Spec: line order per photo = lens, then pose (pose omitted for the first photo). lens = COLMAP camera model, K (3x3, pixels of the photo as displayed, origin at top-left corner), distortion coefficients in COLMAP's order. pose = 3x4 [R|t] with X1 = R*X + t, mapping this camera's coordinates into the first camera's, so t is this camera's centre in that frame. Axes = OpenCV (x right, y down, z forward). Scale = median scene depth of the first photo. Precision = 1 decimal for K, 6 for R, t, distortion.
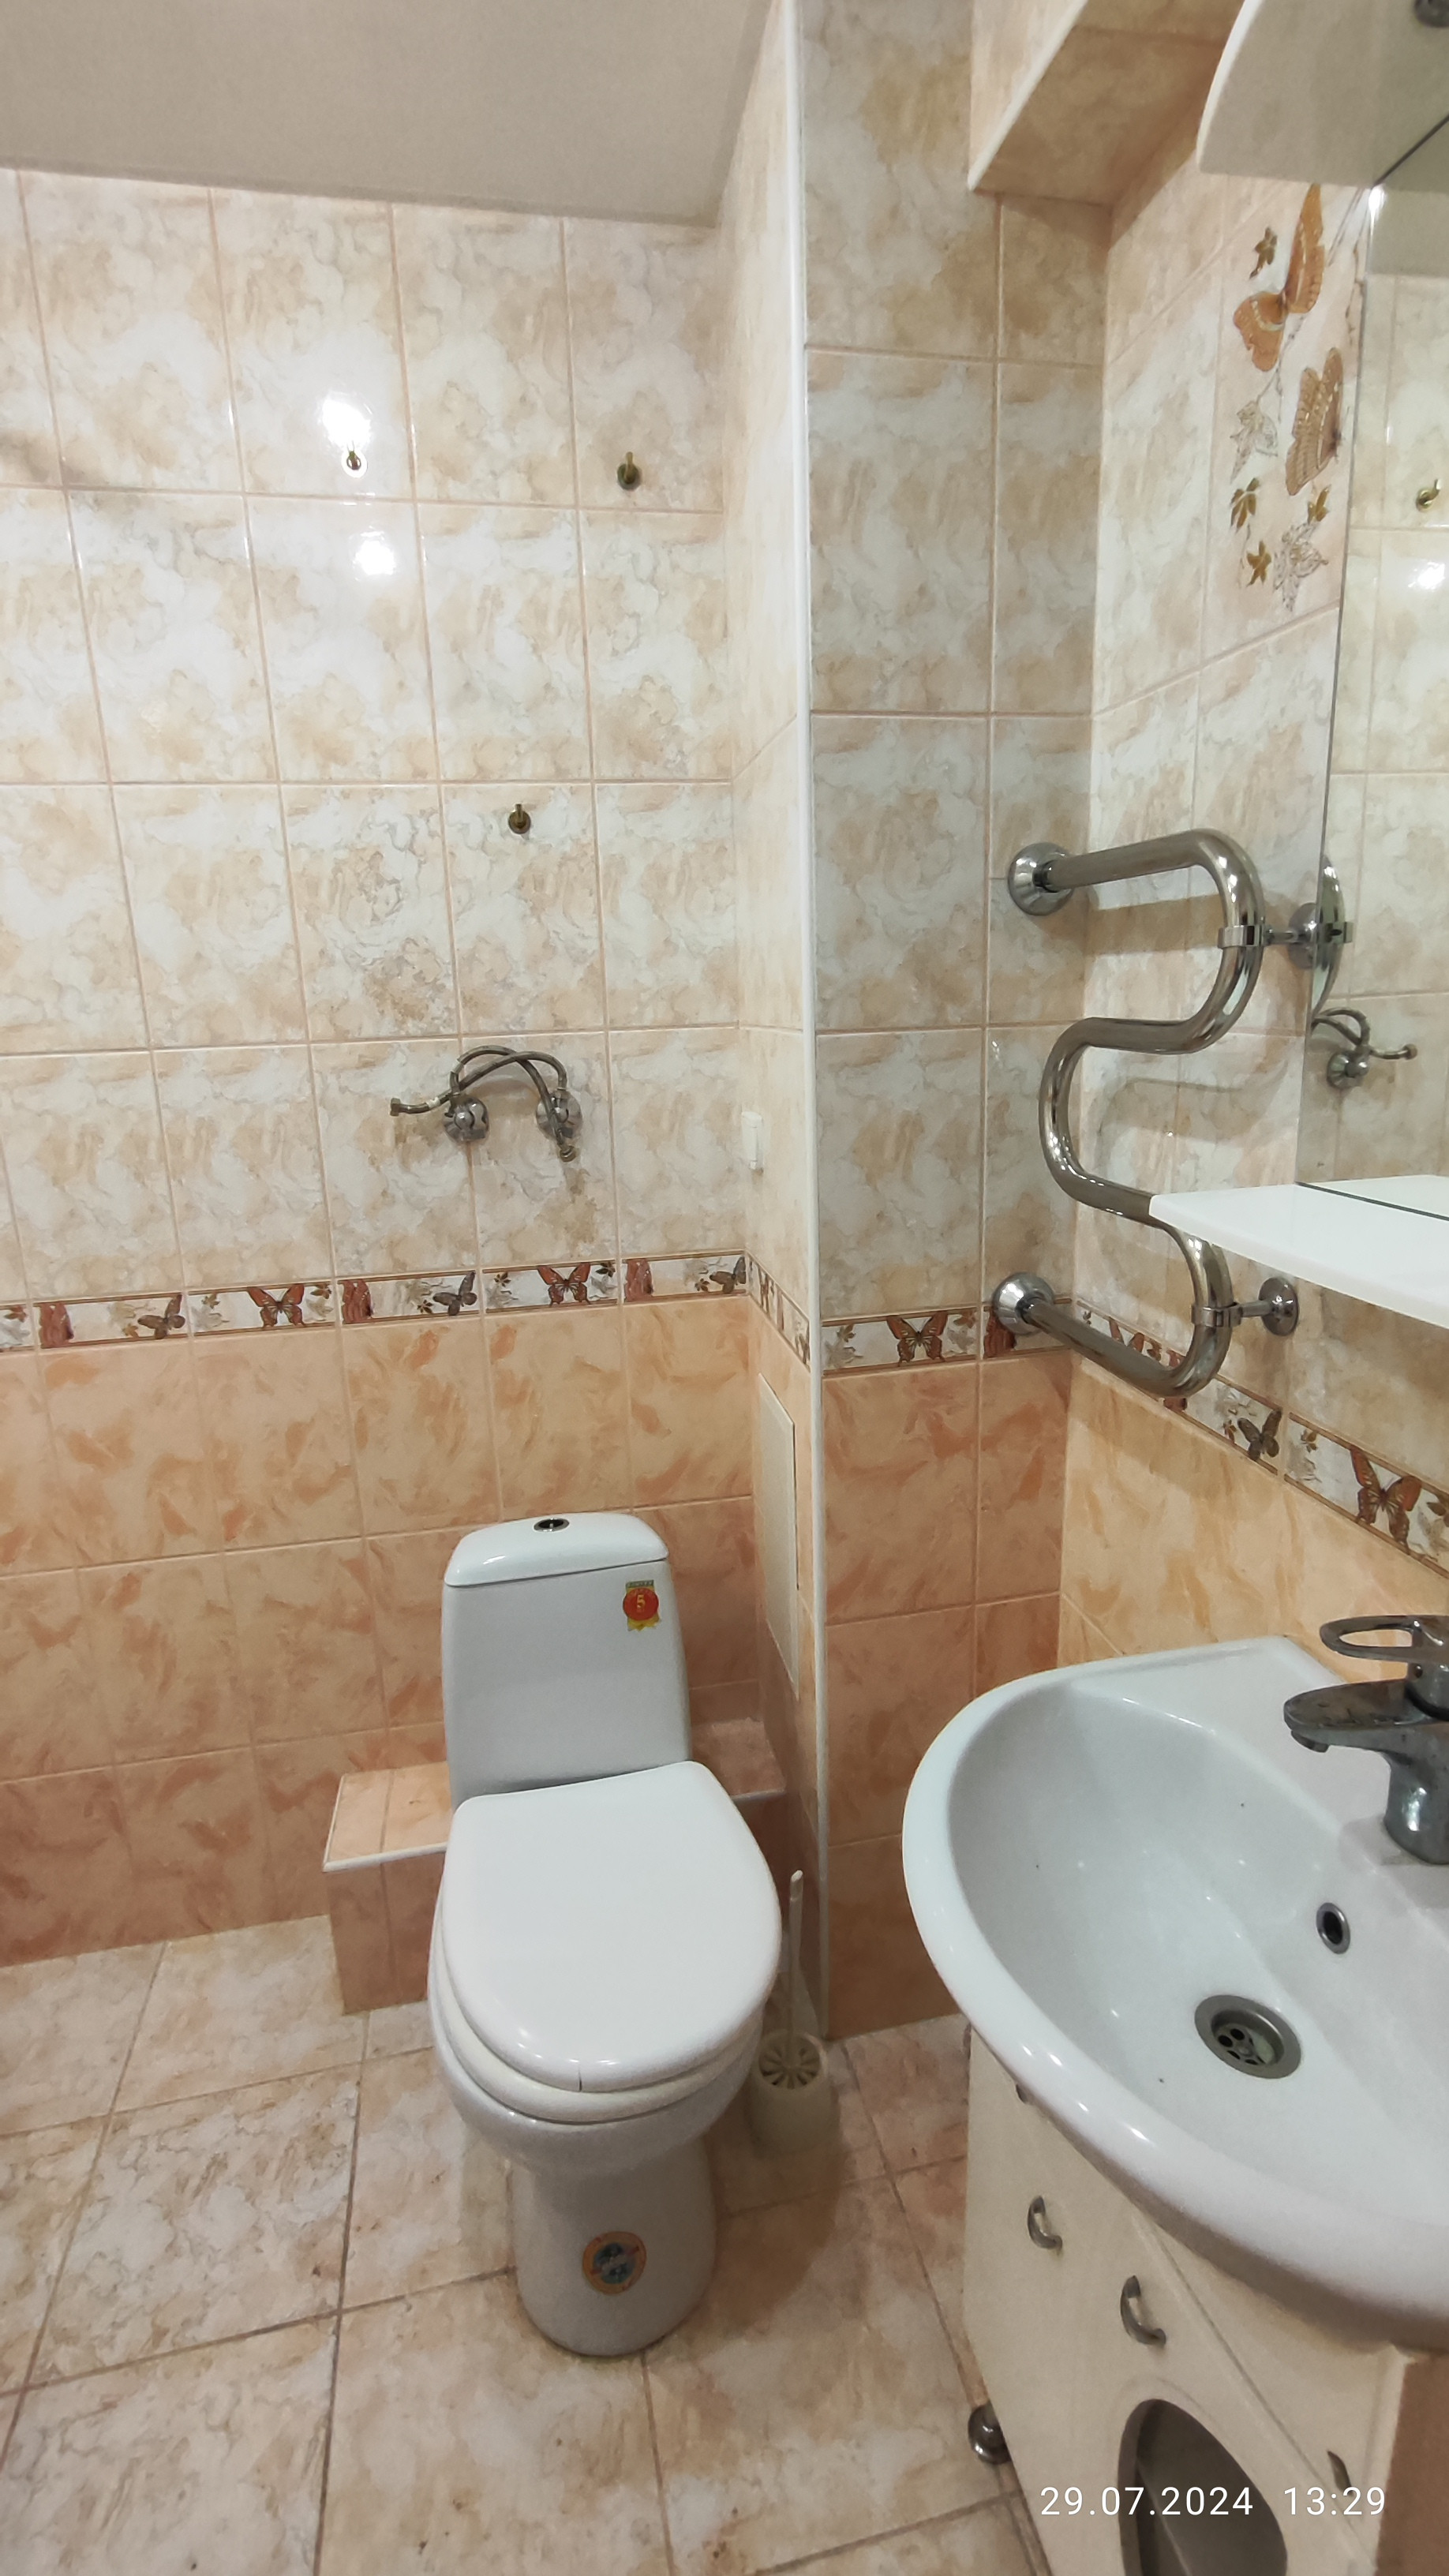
lens RADIAL K [[1175.3, 0, 726.7], [0, 1175.3, 1305.6], [0, 0, 1]] dist [-0.016985, 0.008707]
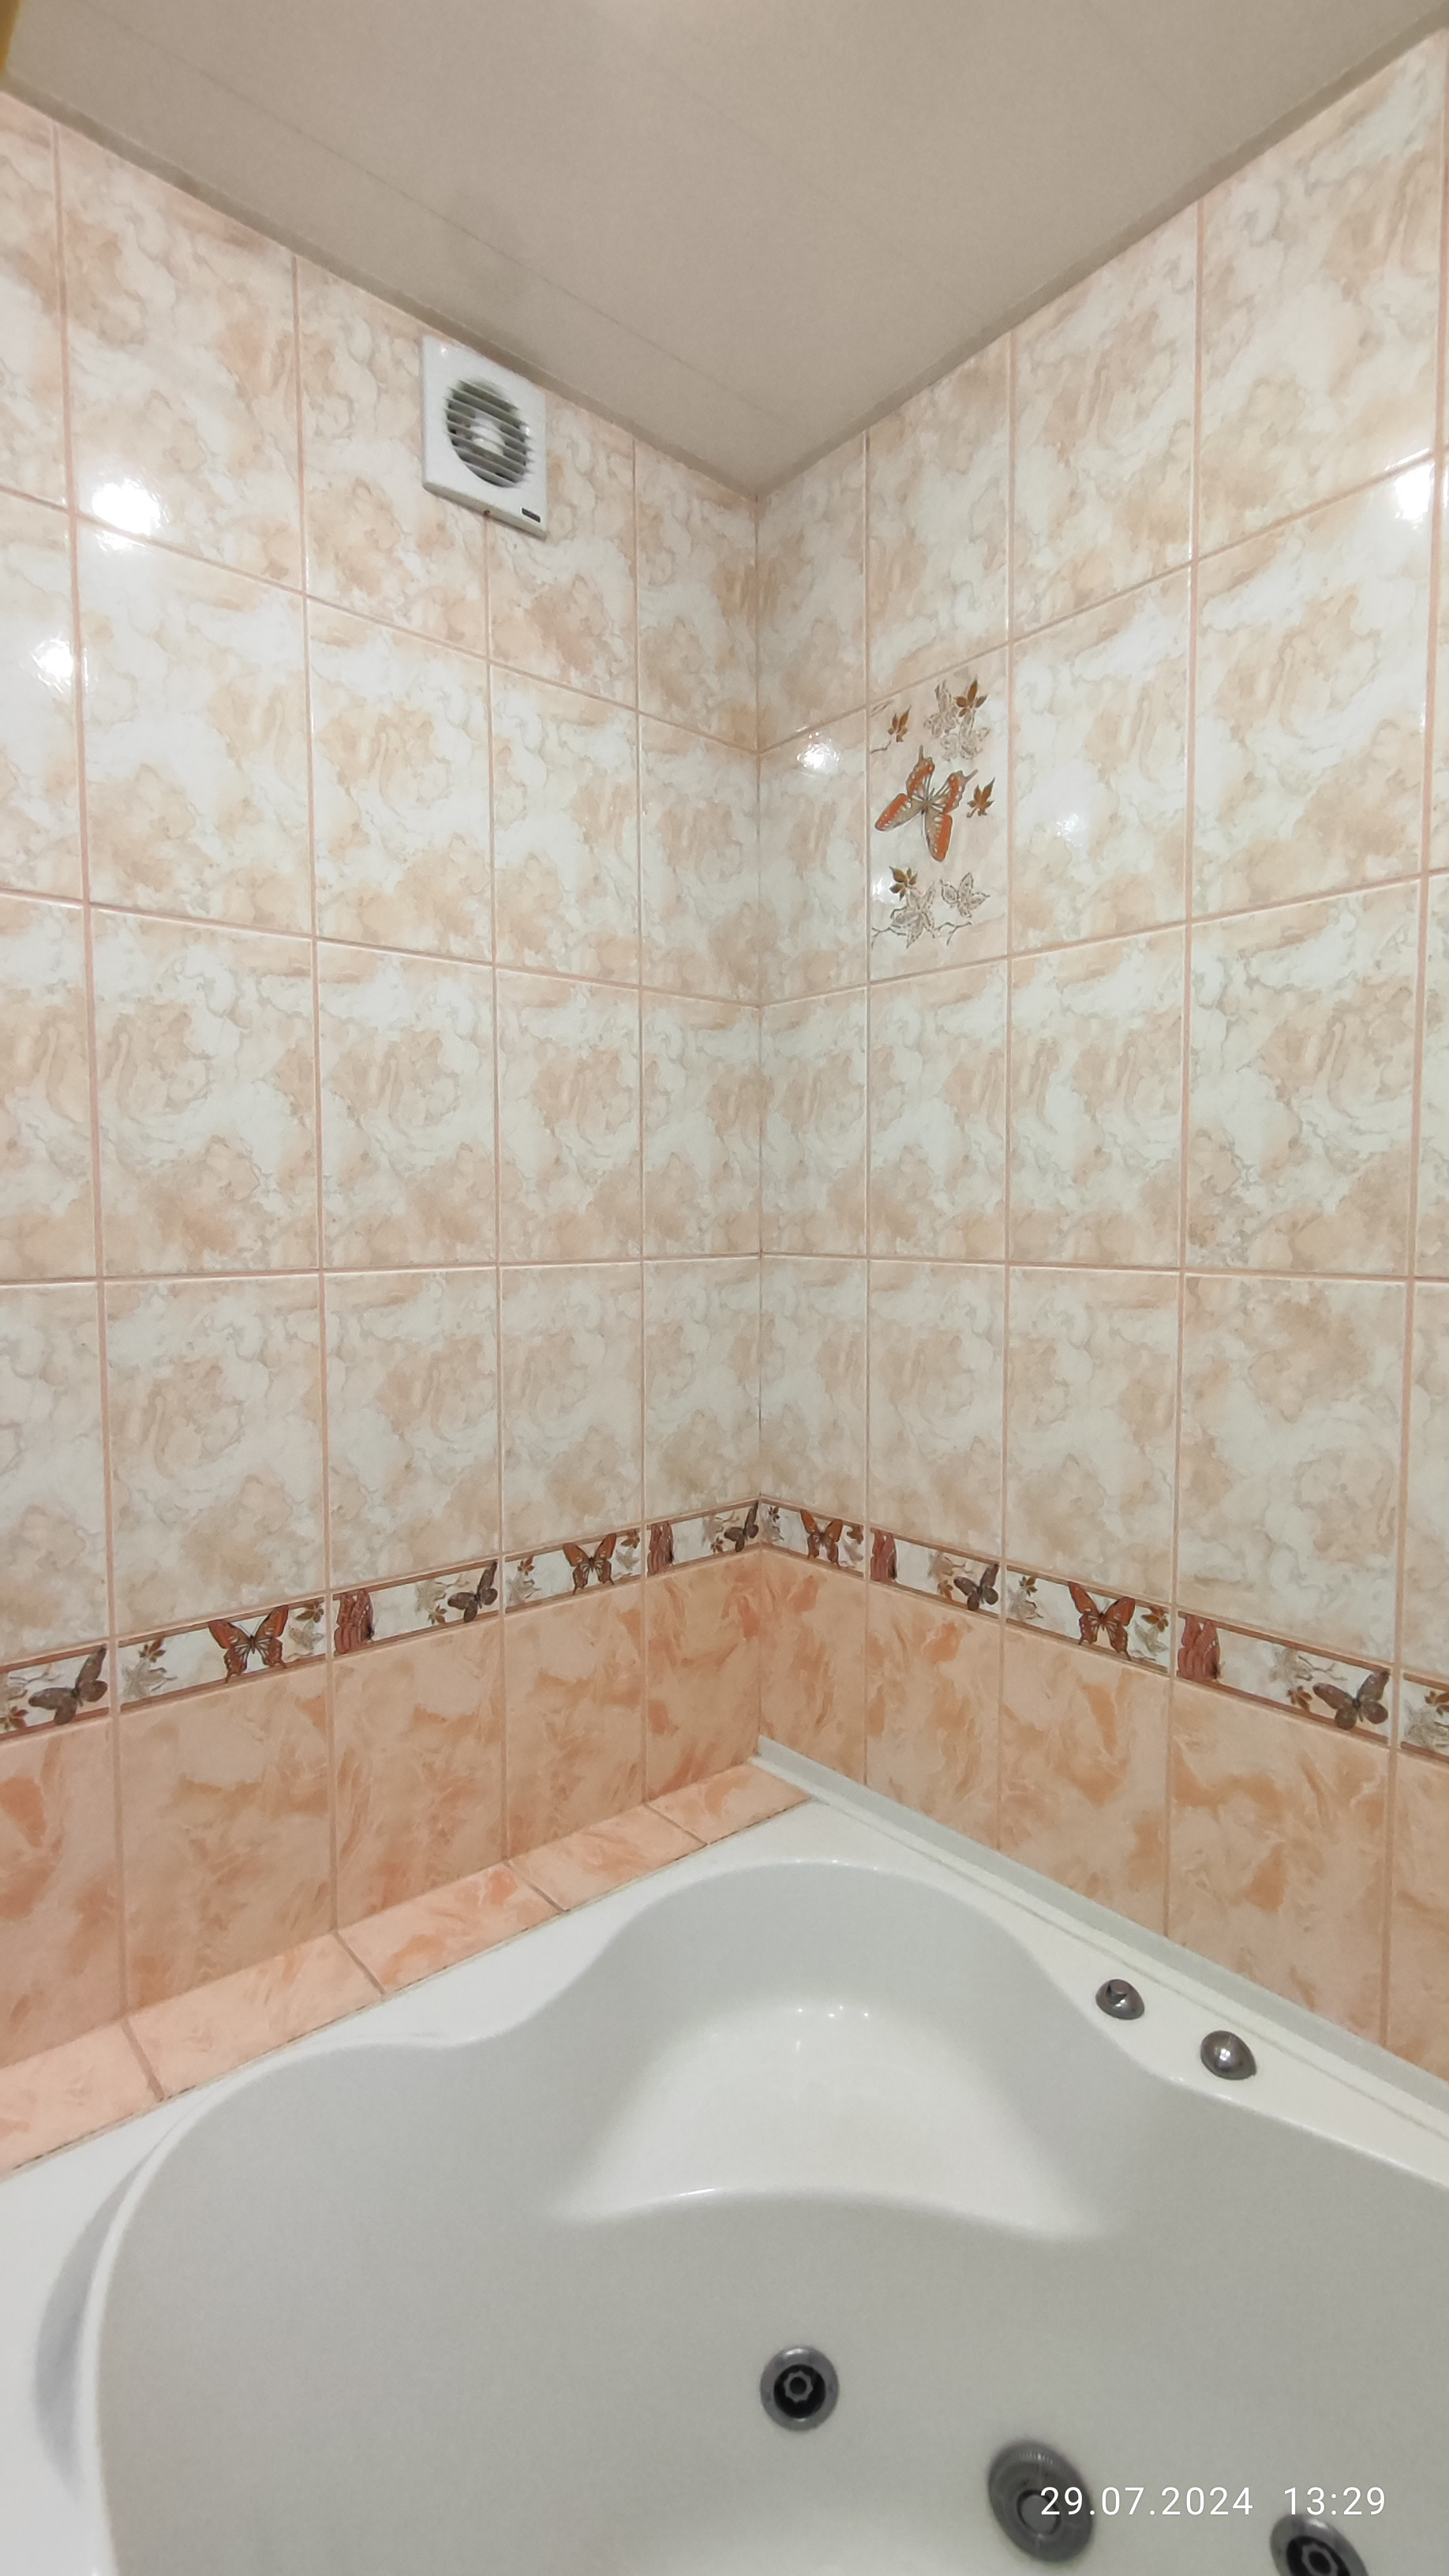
lens RADIAL K [[1175.3, 0, 737.3], [0, 1175.3, 1287.7], [0, 0, 1]] dist [-0.016985, 0.008707]
pose [[0.500709, 0.091884, -0.860725, 0.721336], [-0.230810, 0.972522, -0.030450, -0.298772], [0.834276, 0.213911, 0.508159, 0.915540]]
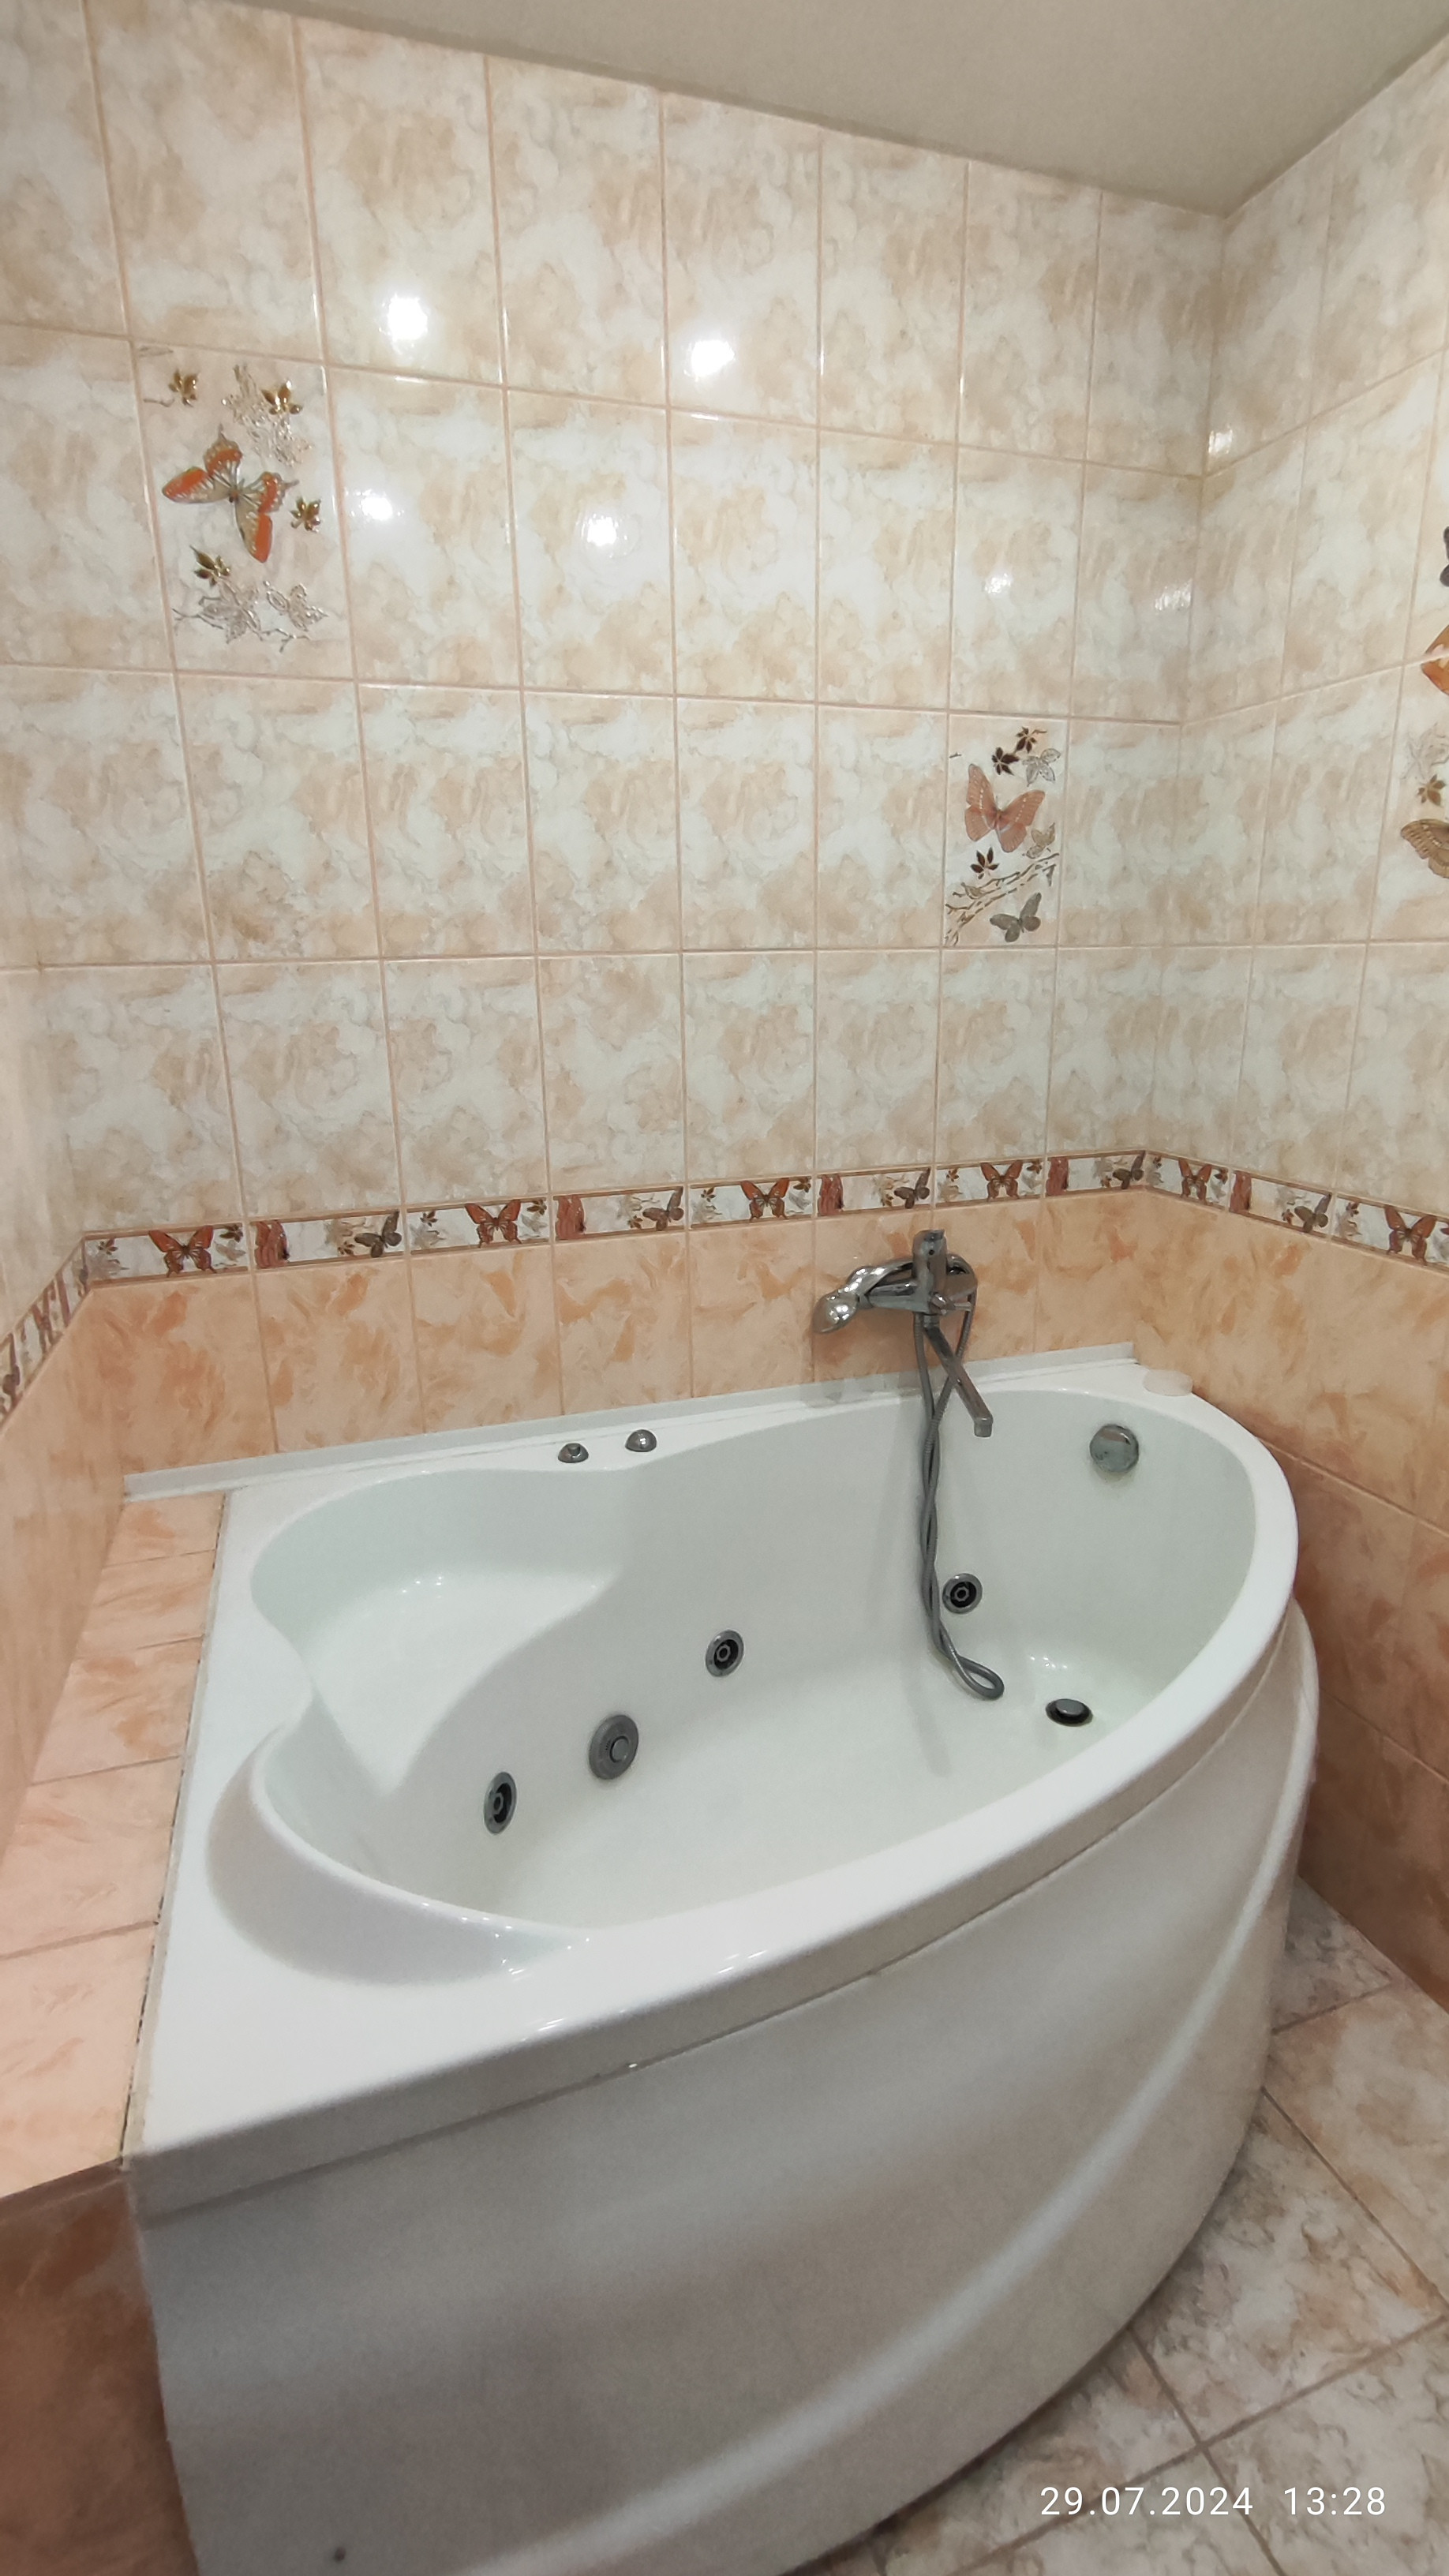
lens RADIAL K [[1228.8, 0, 728.1], [0, 1228.8, 1294.3], [0, 0, 1]] dist [-0.001382, 0.002519]
pose [[0.988366, -0.021902, 0.150510, -0.218539], [0.016863, 0.999256, 0.034674, 0.017615], [-0.151157, -0.031733, 0.988000, -0.038639]]
